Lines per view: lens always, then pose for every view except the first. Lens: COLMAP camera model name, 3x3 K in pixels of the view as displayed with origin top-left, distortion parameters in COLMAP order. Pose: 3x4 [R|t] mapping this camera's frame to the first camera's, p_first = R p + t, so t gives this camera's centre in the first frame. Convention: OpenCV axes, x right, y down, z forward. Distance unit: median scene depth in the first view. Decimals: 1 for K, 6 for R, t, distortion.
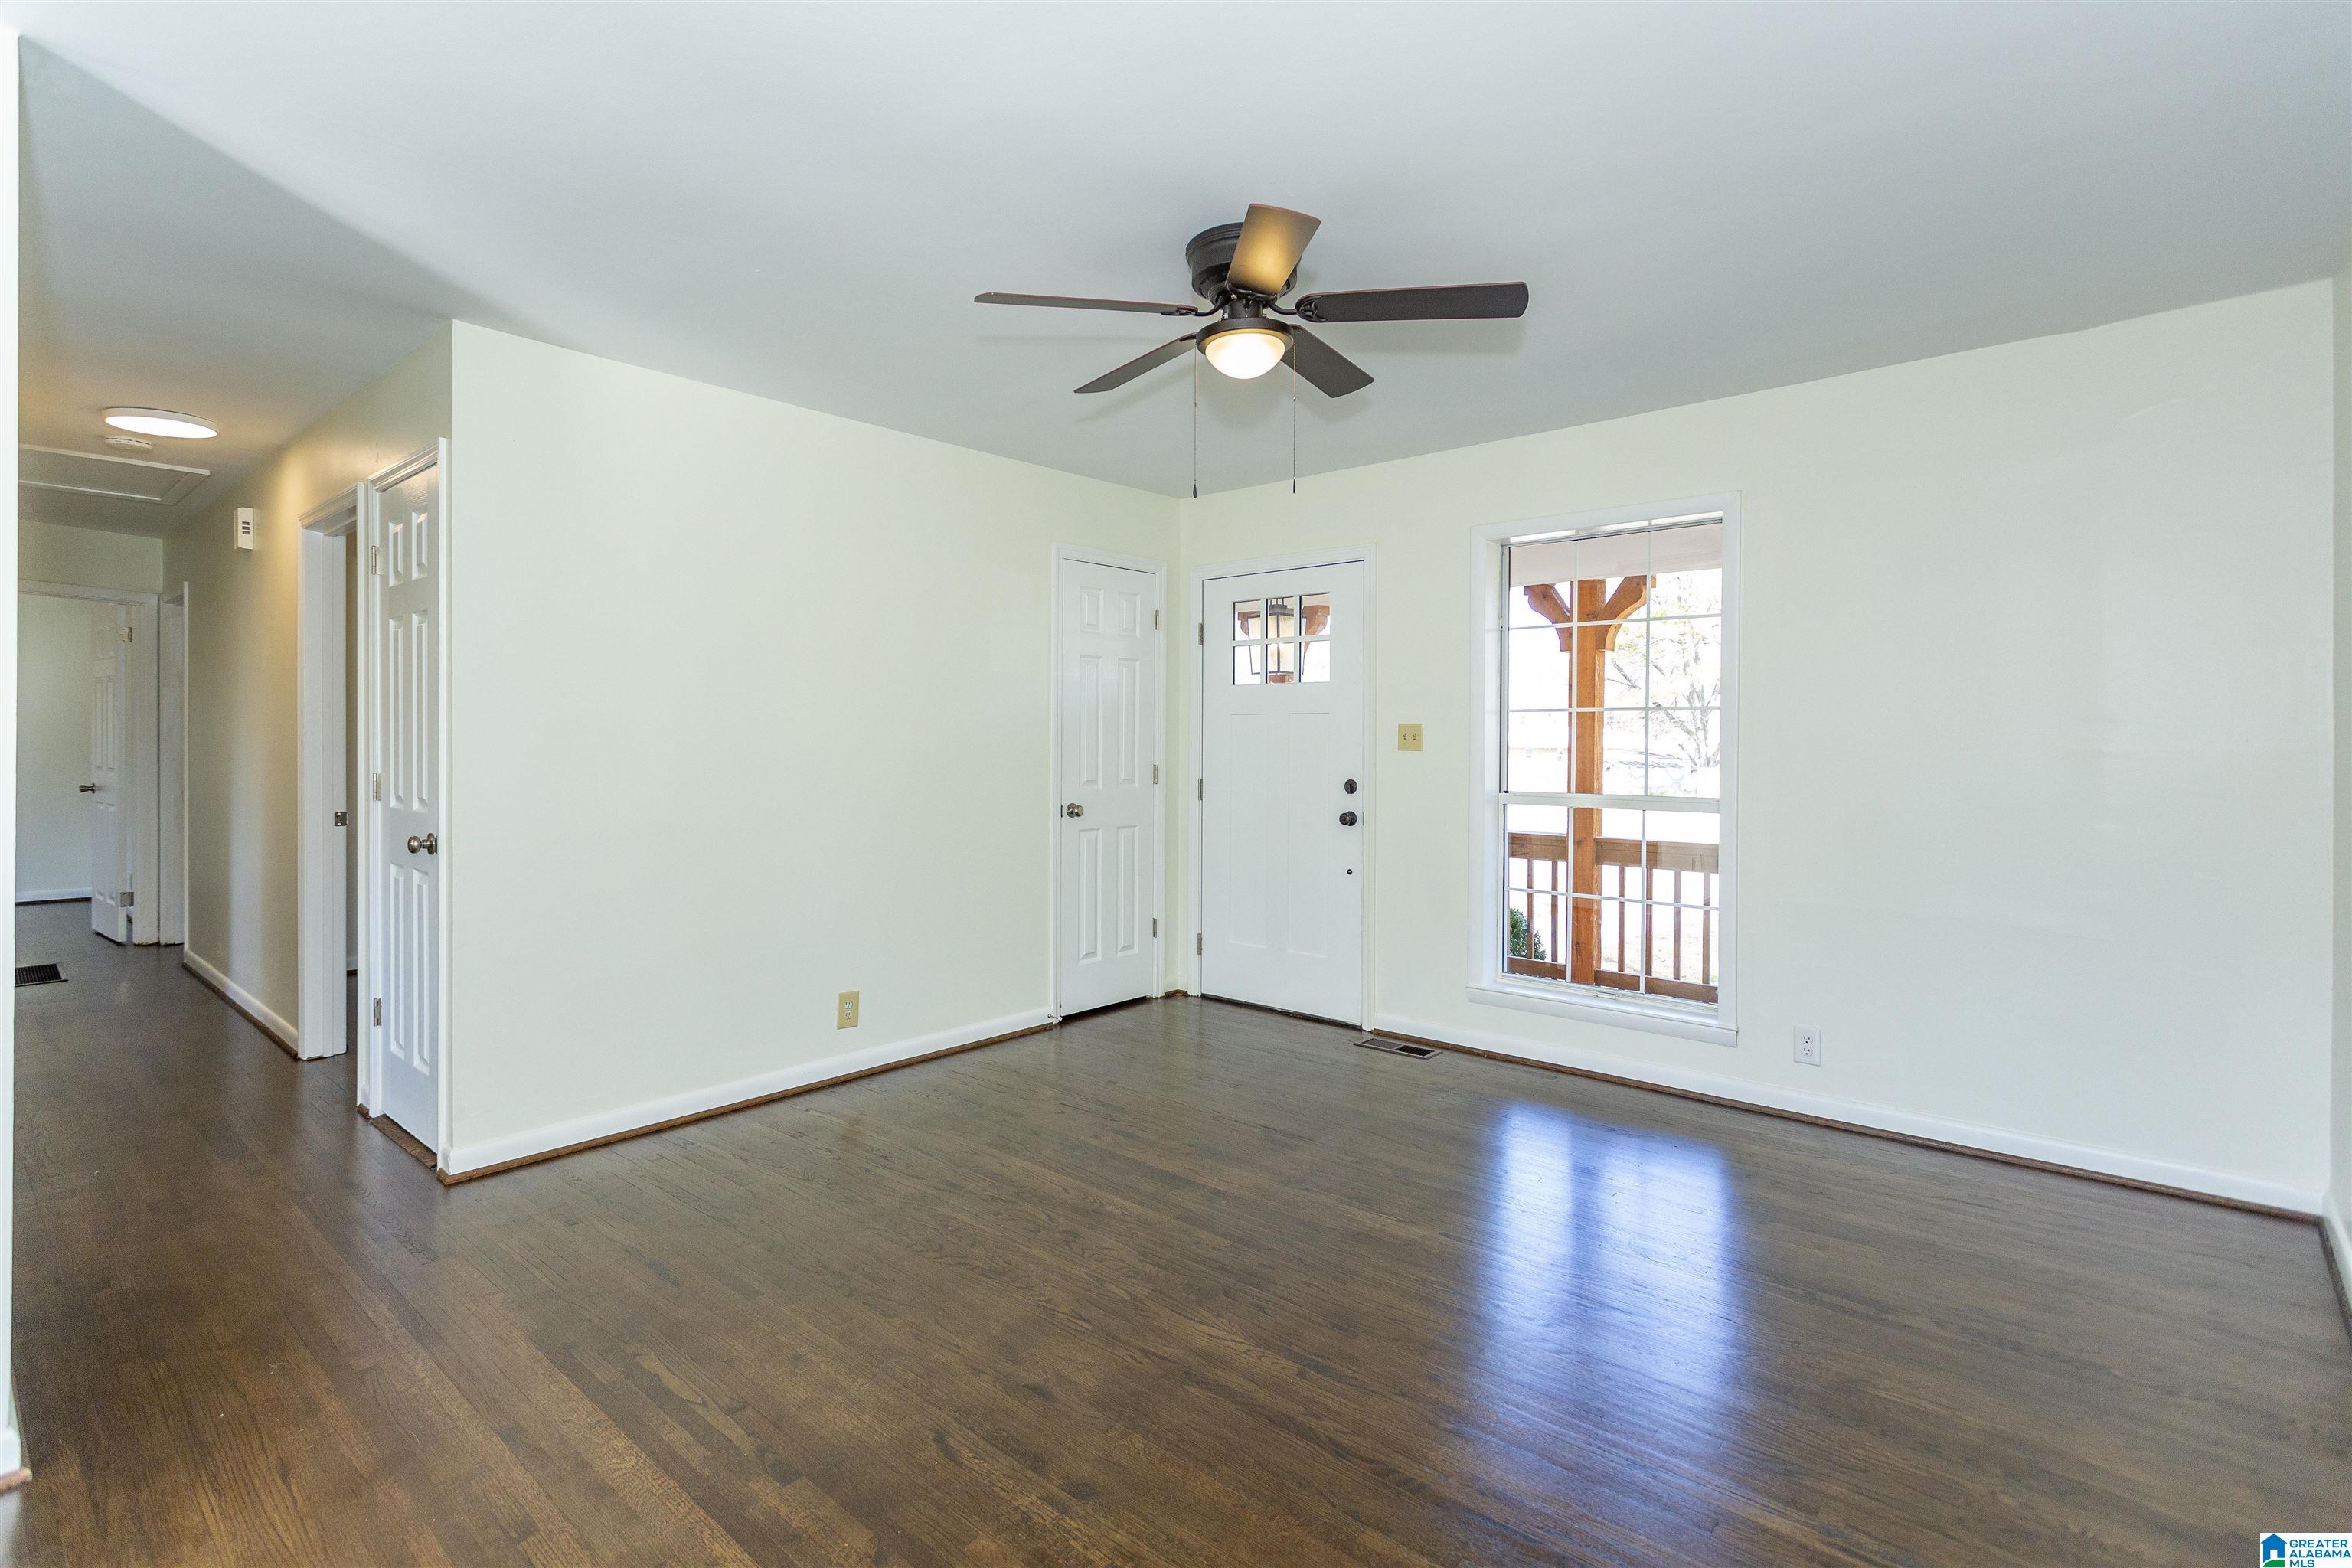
lens RADIAL K [[1117.2, 0, 1151.2], [0, 1117.2, 747.7], [0, 0, 1]] dist [0.008669, -0.001239]
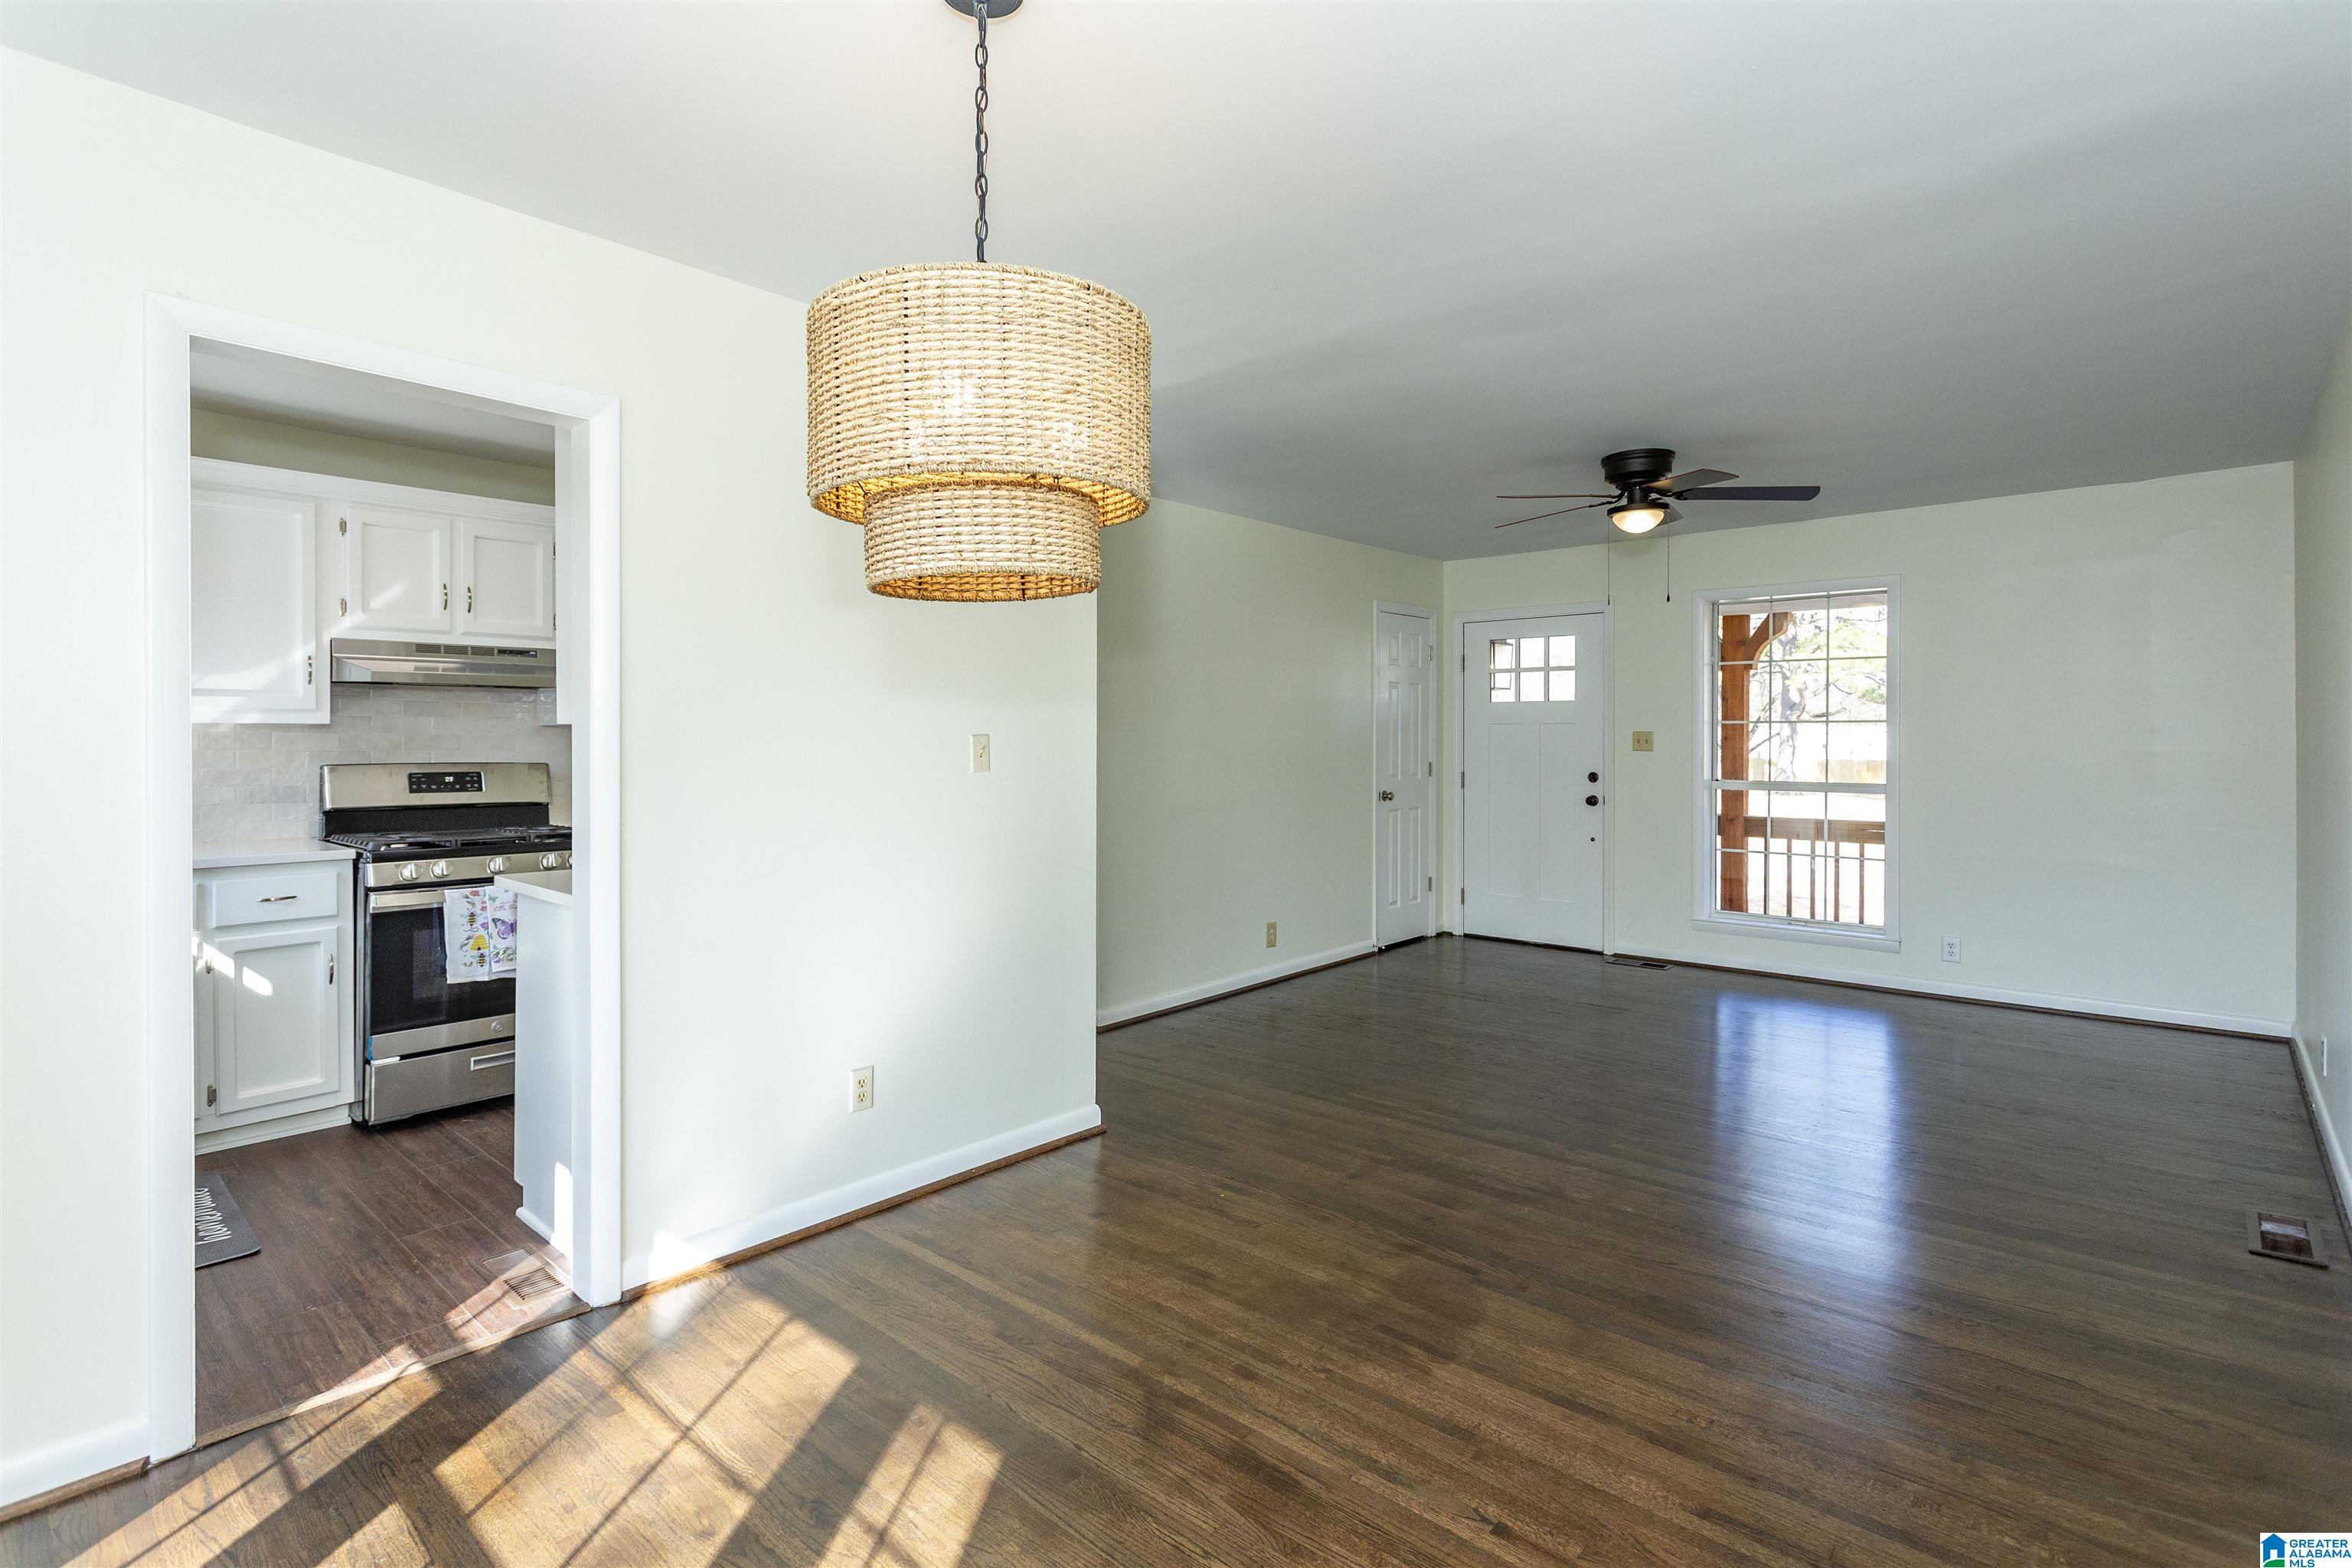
lens RADIAL K [[1117.2, 0, 1162.7], [0, 1117.2, 741.9], [0, 0, 1]] dist [0.008669, -0.001239]
pose [[0.999945, -0.007841, -0.006893, -0.406738], [0.007855, 0.999967, 0.002008, -0.018351], [0.006877, -0.002062, 0.999974, -0.449858]]
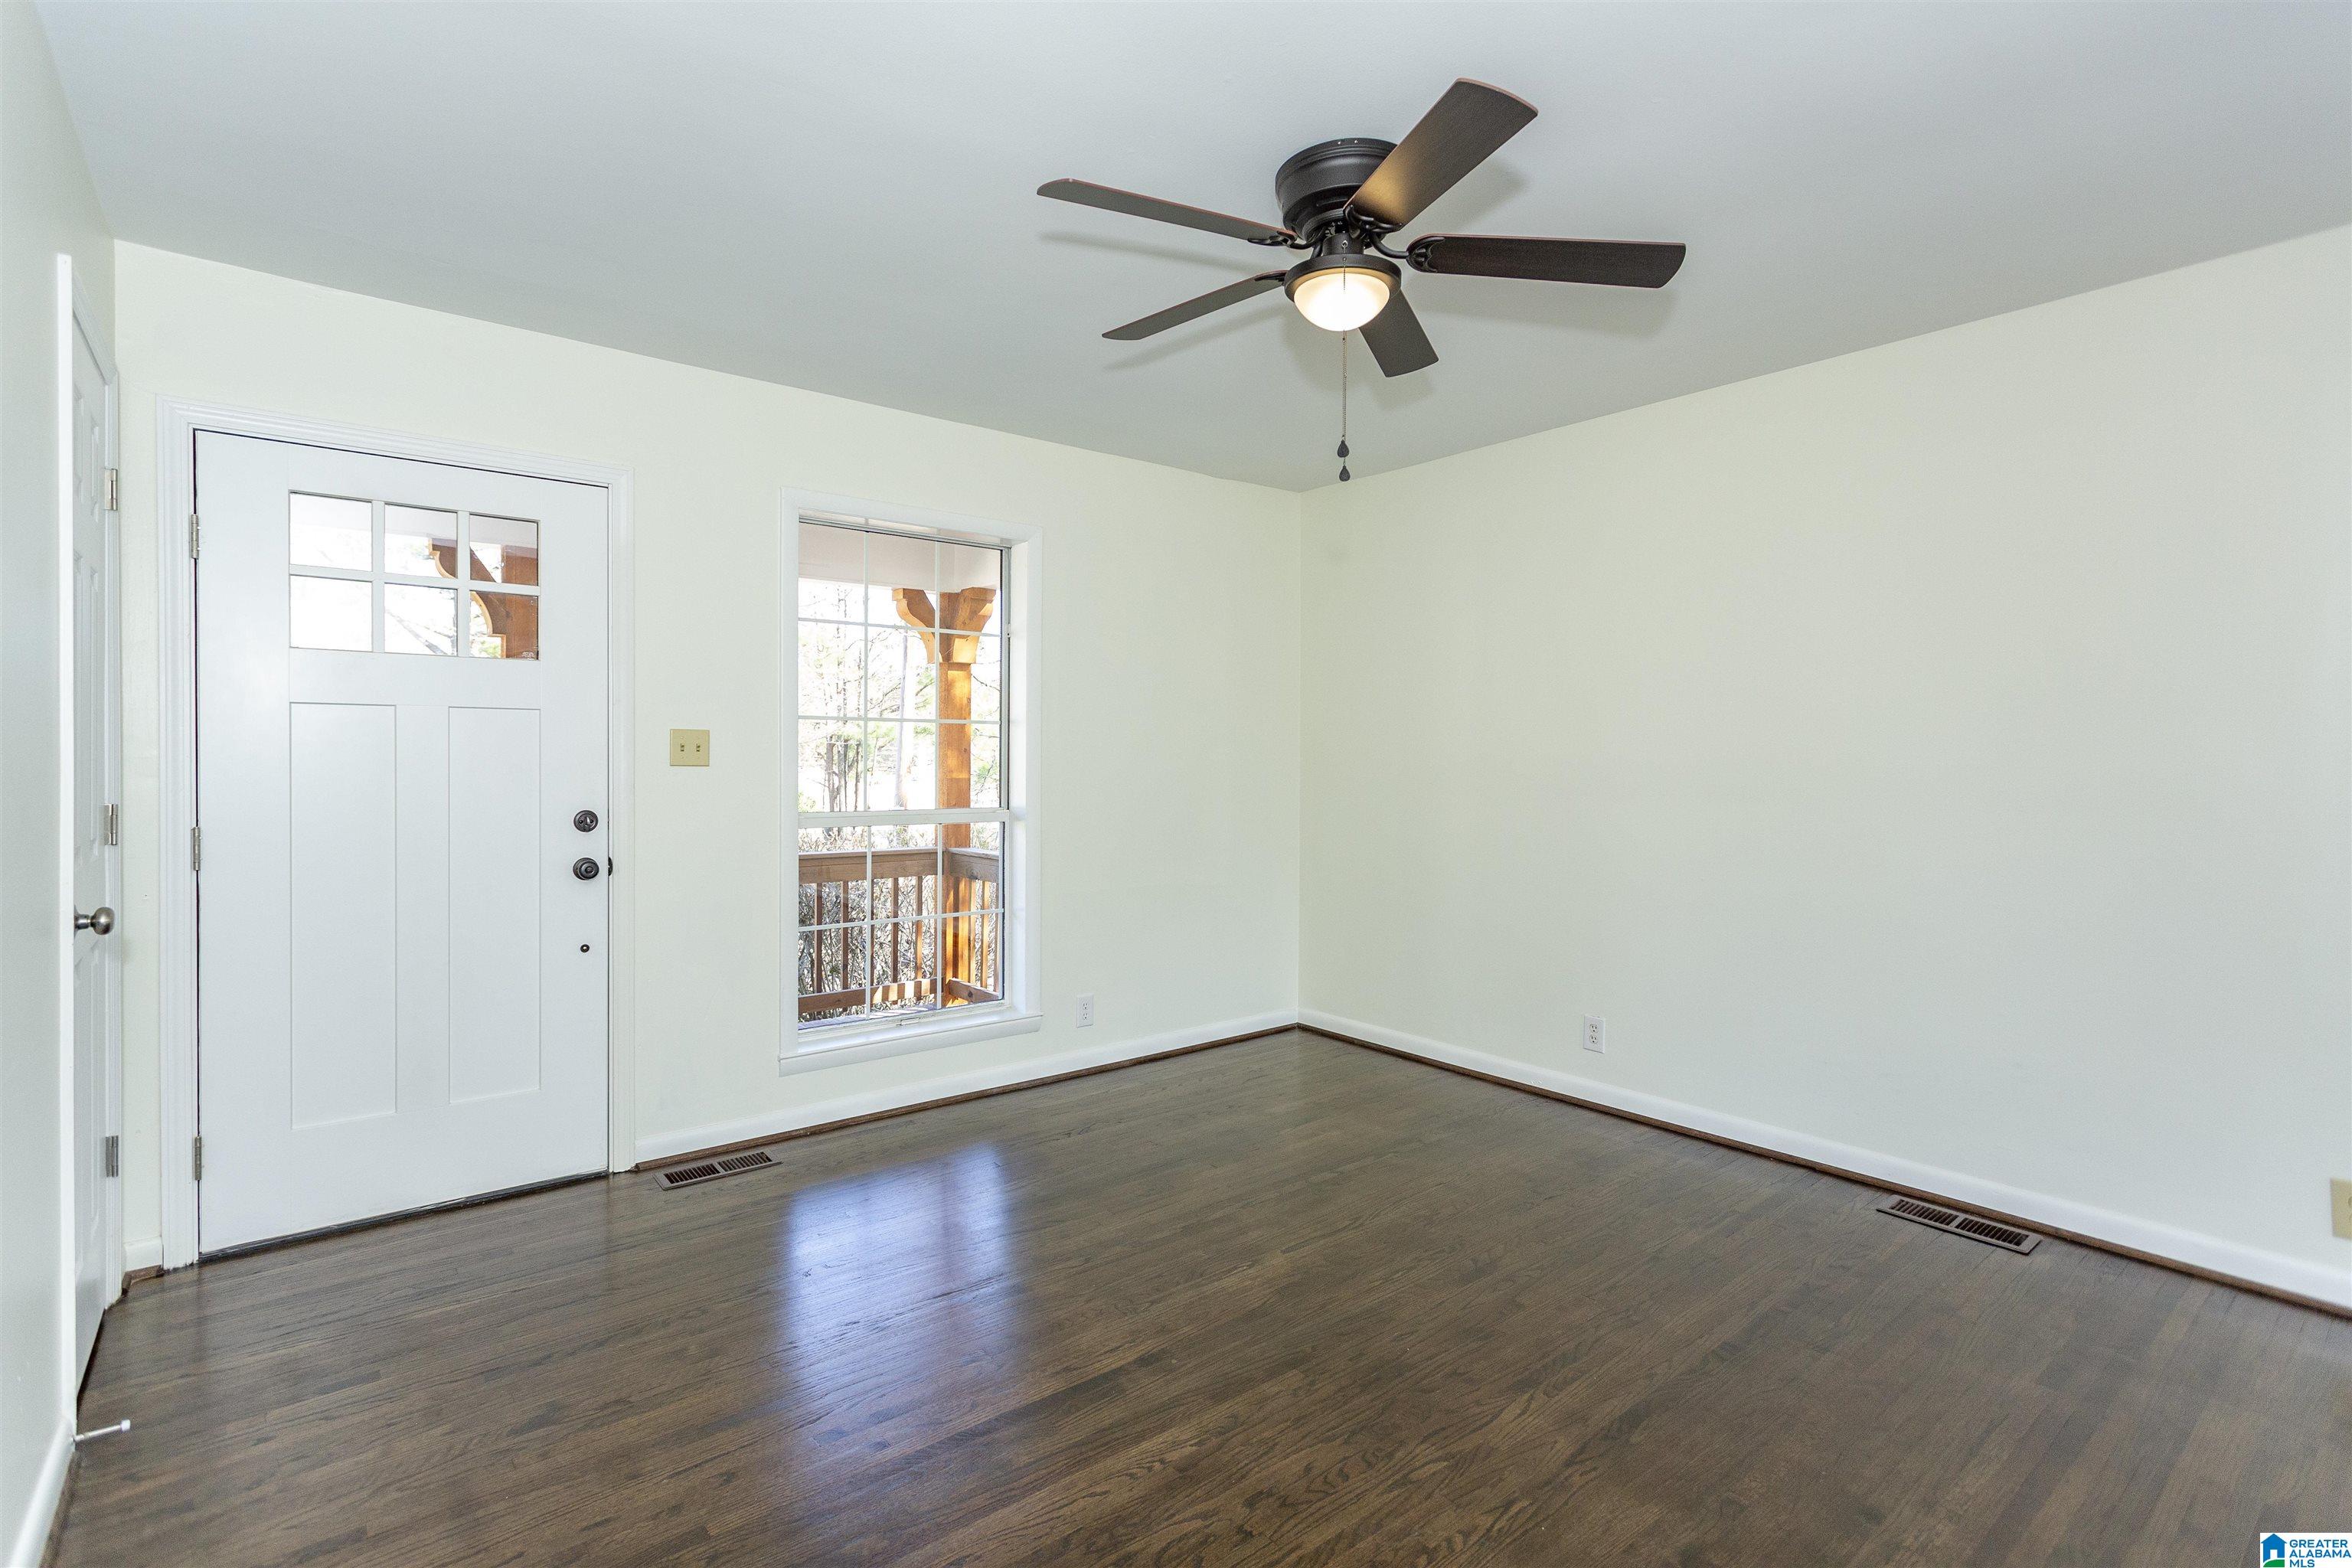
lens RADIAL K [[1117.2, 0, 1167.3], [0, 1117.2, 774.7], [0, 0, 1]] dist [0.008669, -0.001239]
pose [[0.154616, -0.024307, 0.987676, -0.510576], [0.000185, 0.999698, 0.024574, -0.010783], [-0.987975, -0.003617, 0.154574, 0.663426]]
